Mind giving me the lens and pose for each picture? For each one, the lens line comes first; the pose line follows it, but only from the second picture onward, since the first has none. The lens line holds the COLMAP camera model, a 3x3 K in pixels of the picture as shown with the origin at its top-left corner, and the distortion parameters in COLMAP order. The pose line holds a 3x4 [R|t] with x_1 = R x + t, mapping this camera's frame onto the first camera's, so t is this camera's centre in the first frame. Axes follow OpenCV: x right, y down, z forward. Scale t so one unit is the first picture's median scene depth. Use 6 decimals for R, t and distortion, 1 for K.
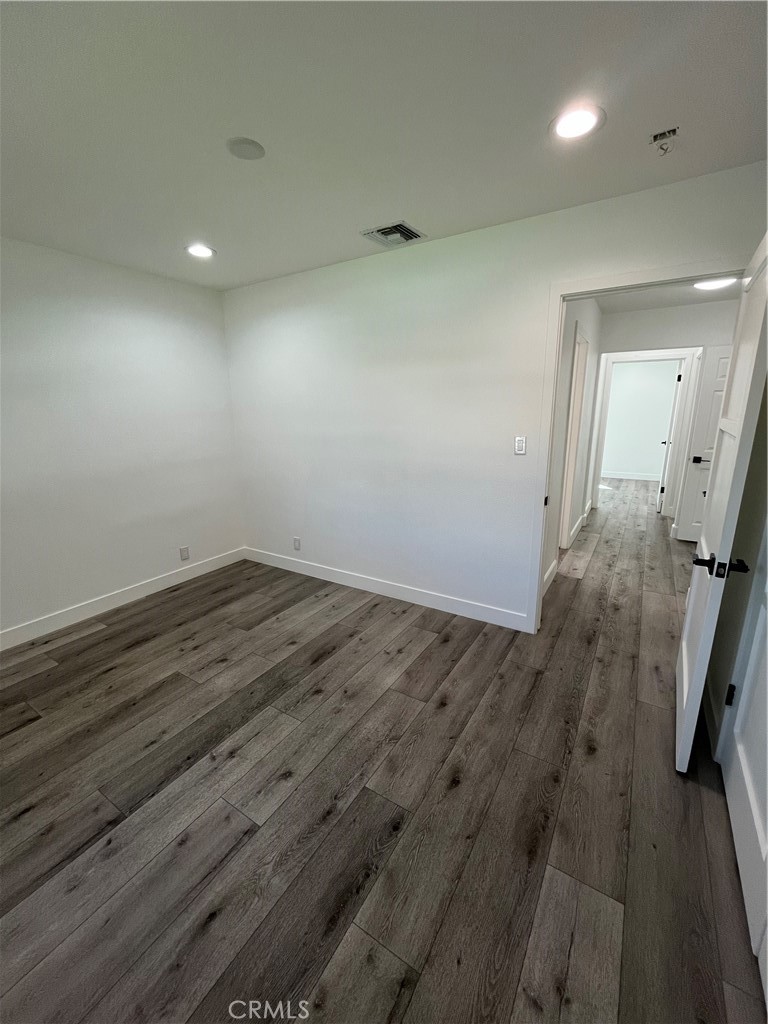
lens RADIAL K [[412.9, 0, 383.9], [0, 412.9, 509.2], [0, 0, 1]] dist [-0.002911, -0.000435]
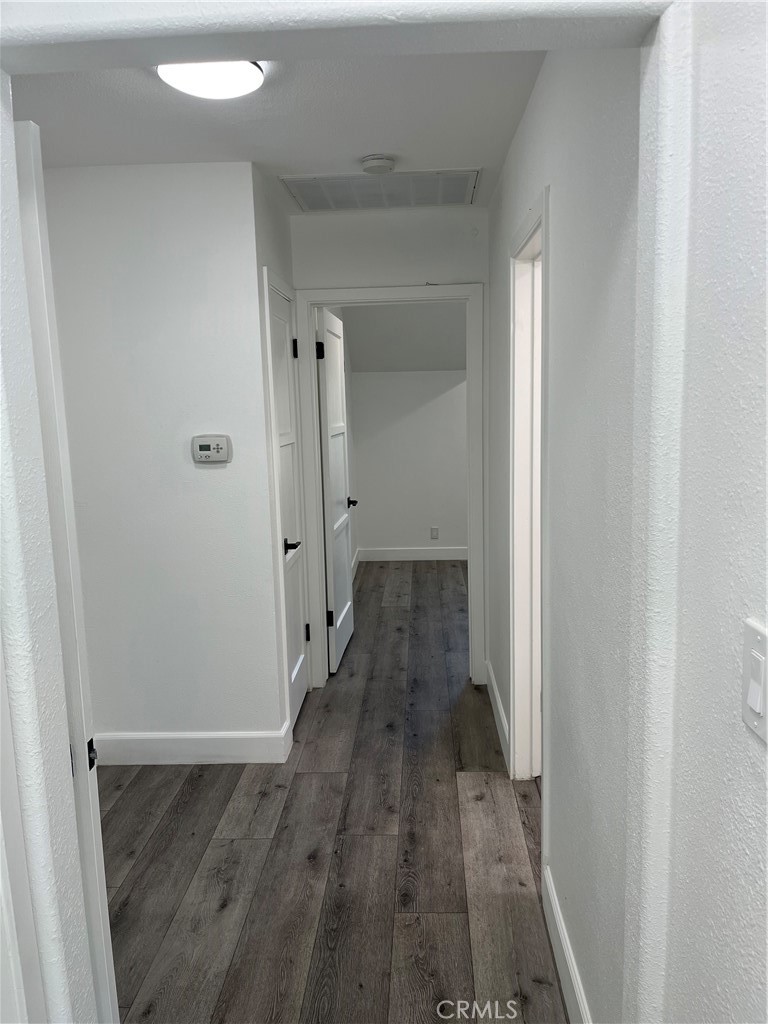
lens RADIAL K [[772.2, 0, 392.2], [0, 772.2, 515.9], [0, 0, 1]] dist [0.068916, -0.094299]
pose [[-0.864162, 0.109052, -0.491254, 1.151343], [-0.085716, 0.930069, 0.357246, -0.511755], [0.495859, 0.350827, -0.794383, 1.898683]]
